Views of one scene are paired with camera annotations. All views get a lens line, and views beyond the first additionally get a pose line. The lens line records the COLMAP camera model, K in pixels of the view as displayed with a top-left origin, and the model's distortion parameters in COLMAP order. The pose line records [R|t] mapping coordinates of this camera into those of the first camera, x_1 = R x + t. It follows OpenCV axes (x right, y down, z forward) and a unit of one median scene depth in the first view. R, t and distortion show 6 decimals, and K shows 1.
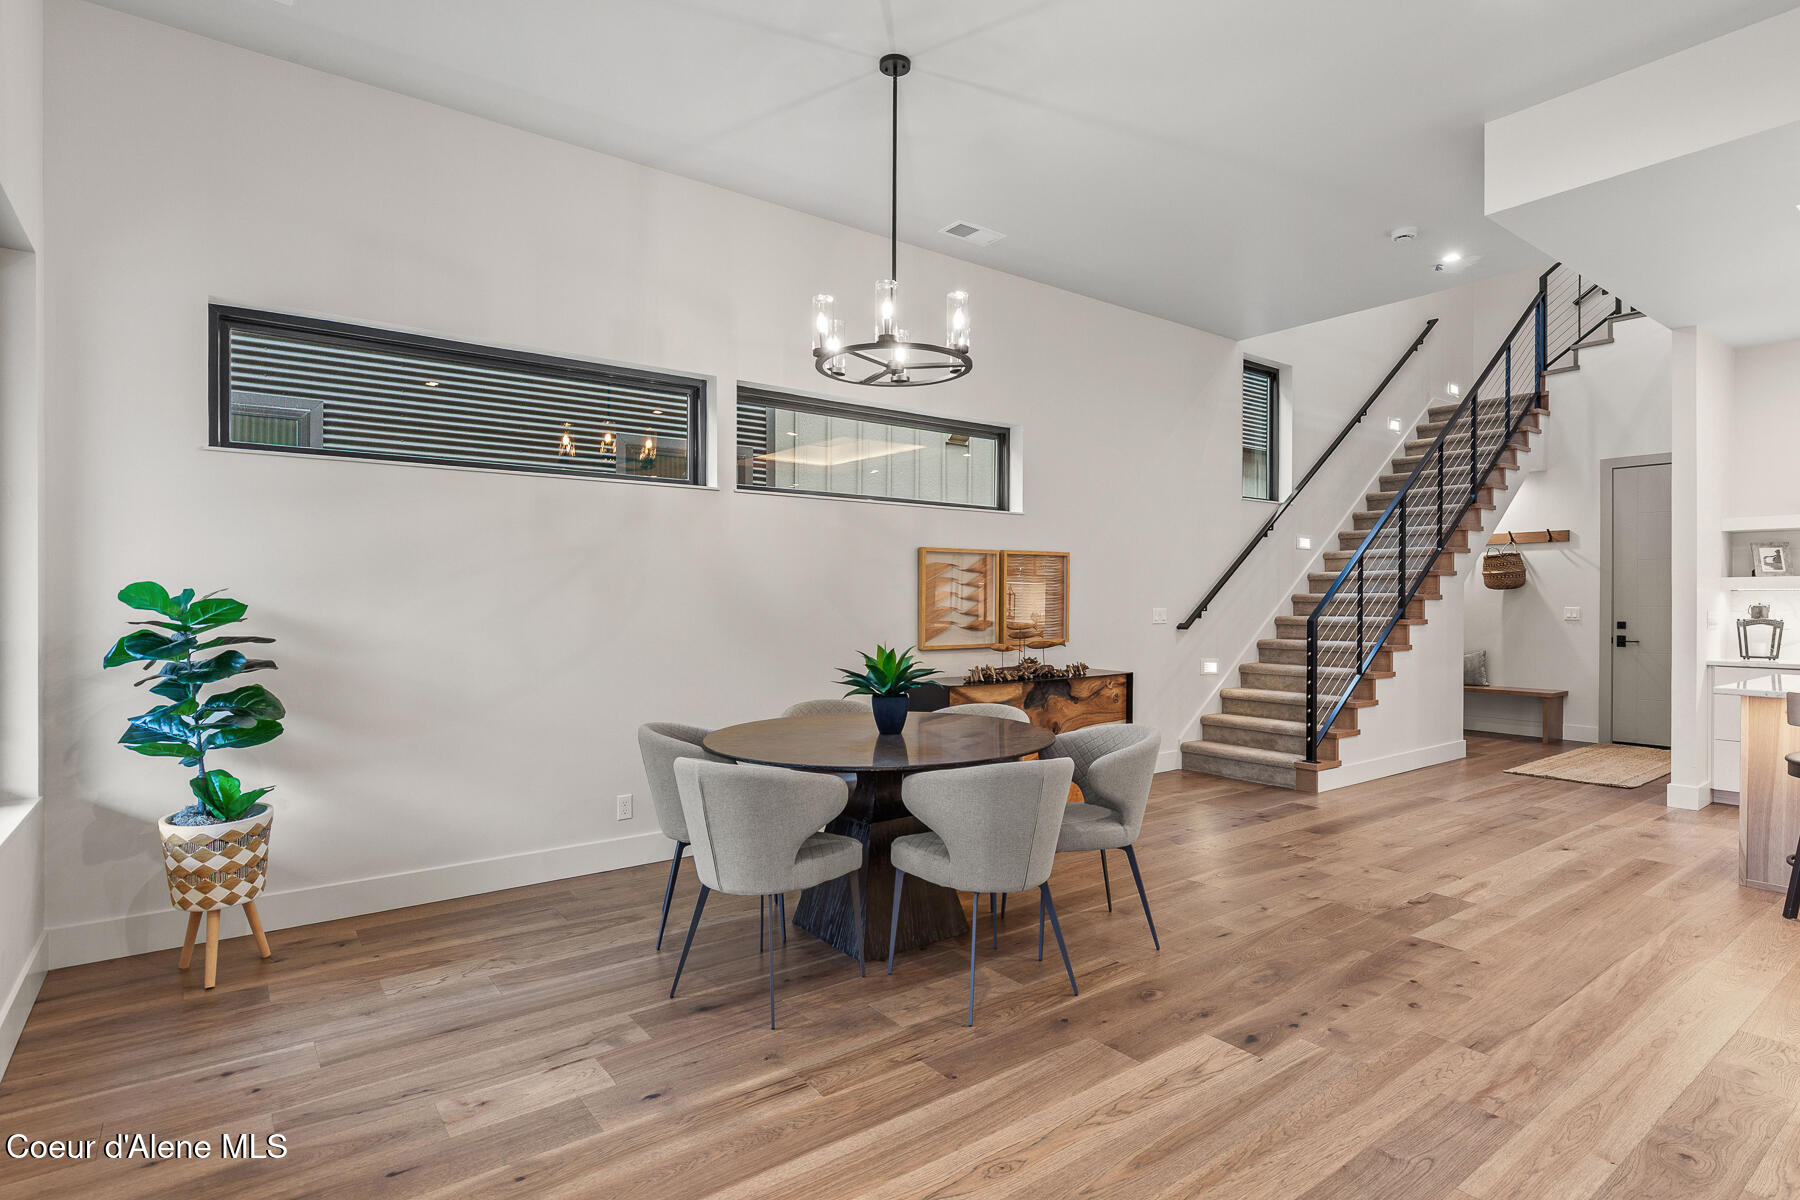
lens RADIAL K [[954.0, 0, 900.0], [0, 954.0, 600.0], [0, 0, 1]] dist [0.002725, 0.000139]
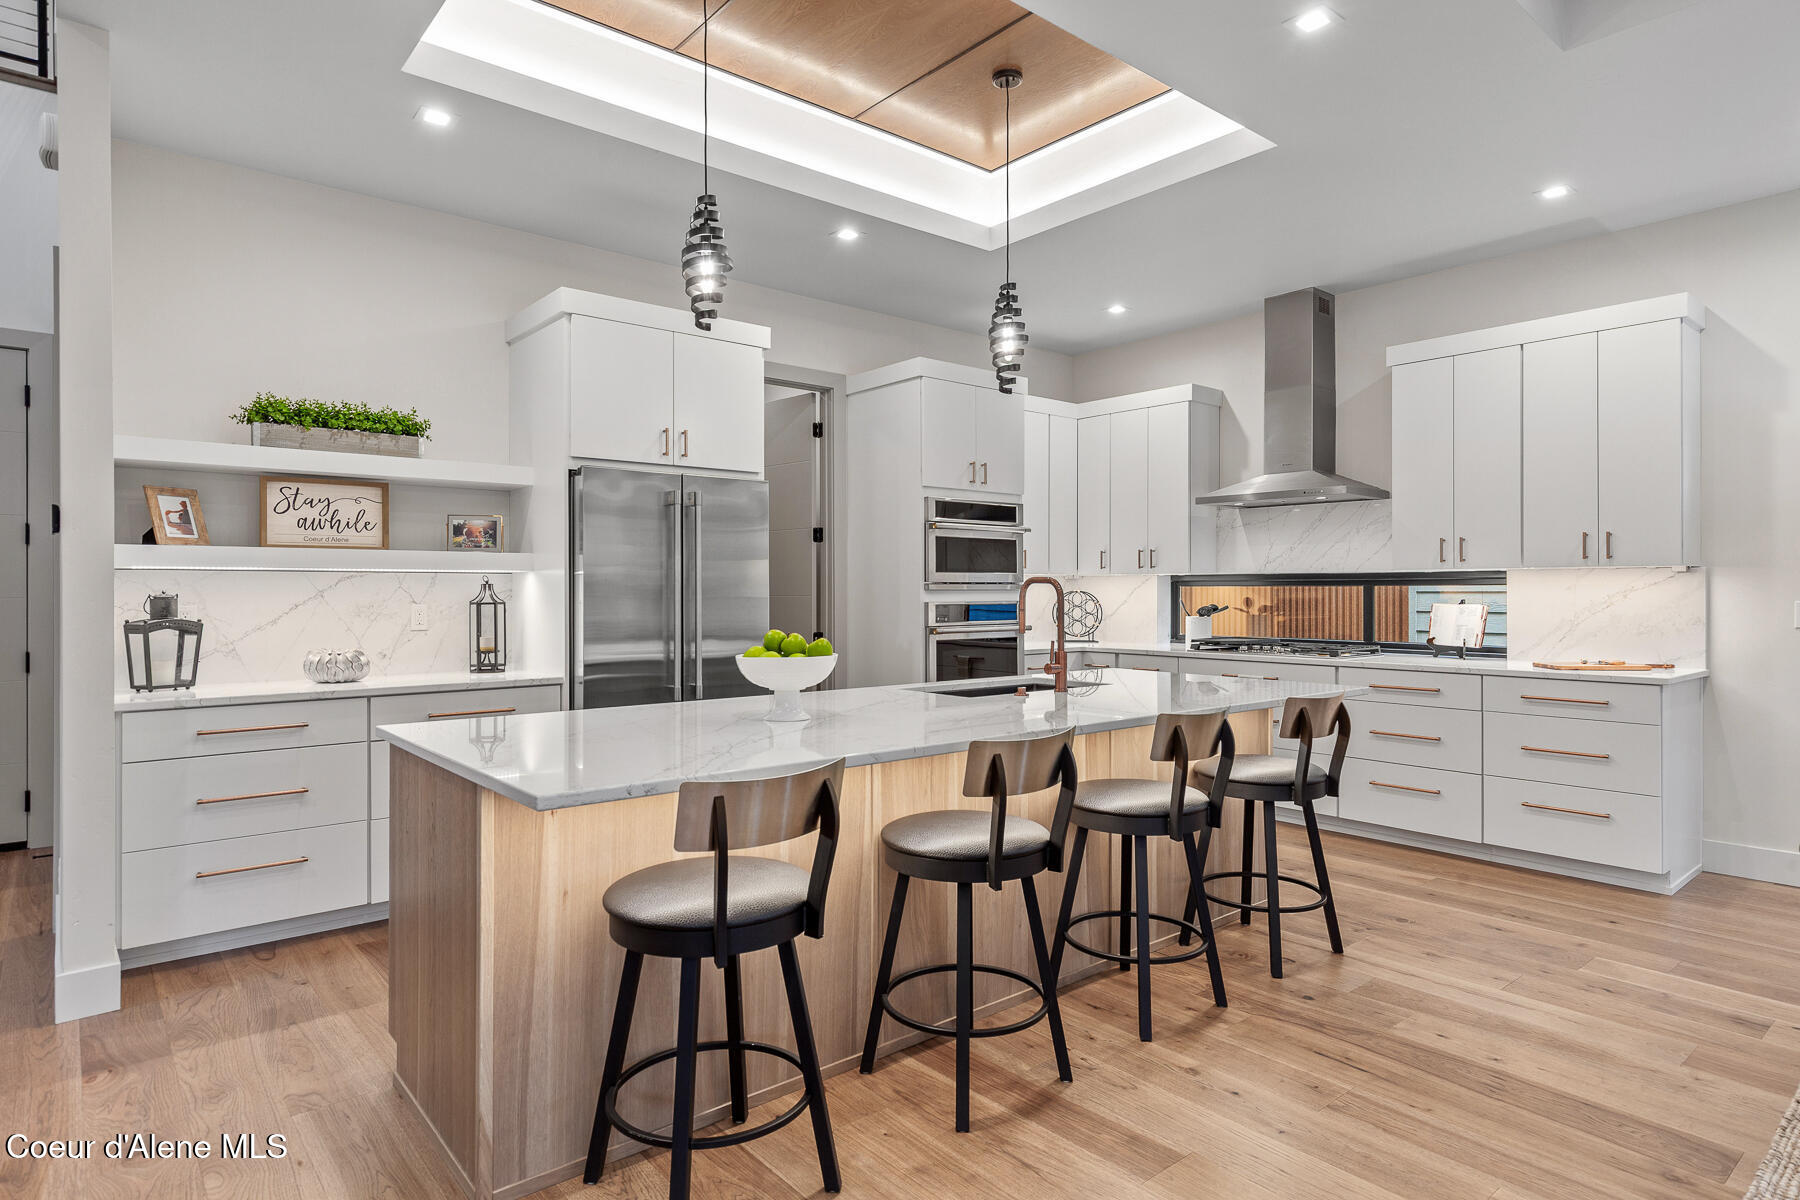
lens RADIAL K [[993.3, 0, 900.0], [0, 993.3, 600.0], [0, 0, 1]] dist [-0.000218, -0.000092]
pose [[-0.039293, -0.005382, 0.999213, 0.286875], [-0.001951, 0.999984, 0.005309, 0.004433], [-0.999226, -0.001741, -0.039302, 0.582470]]
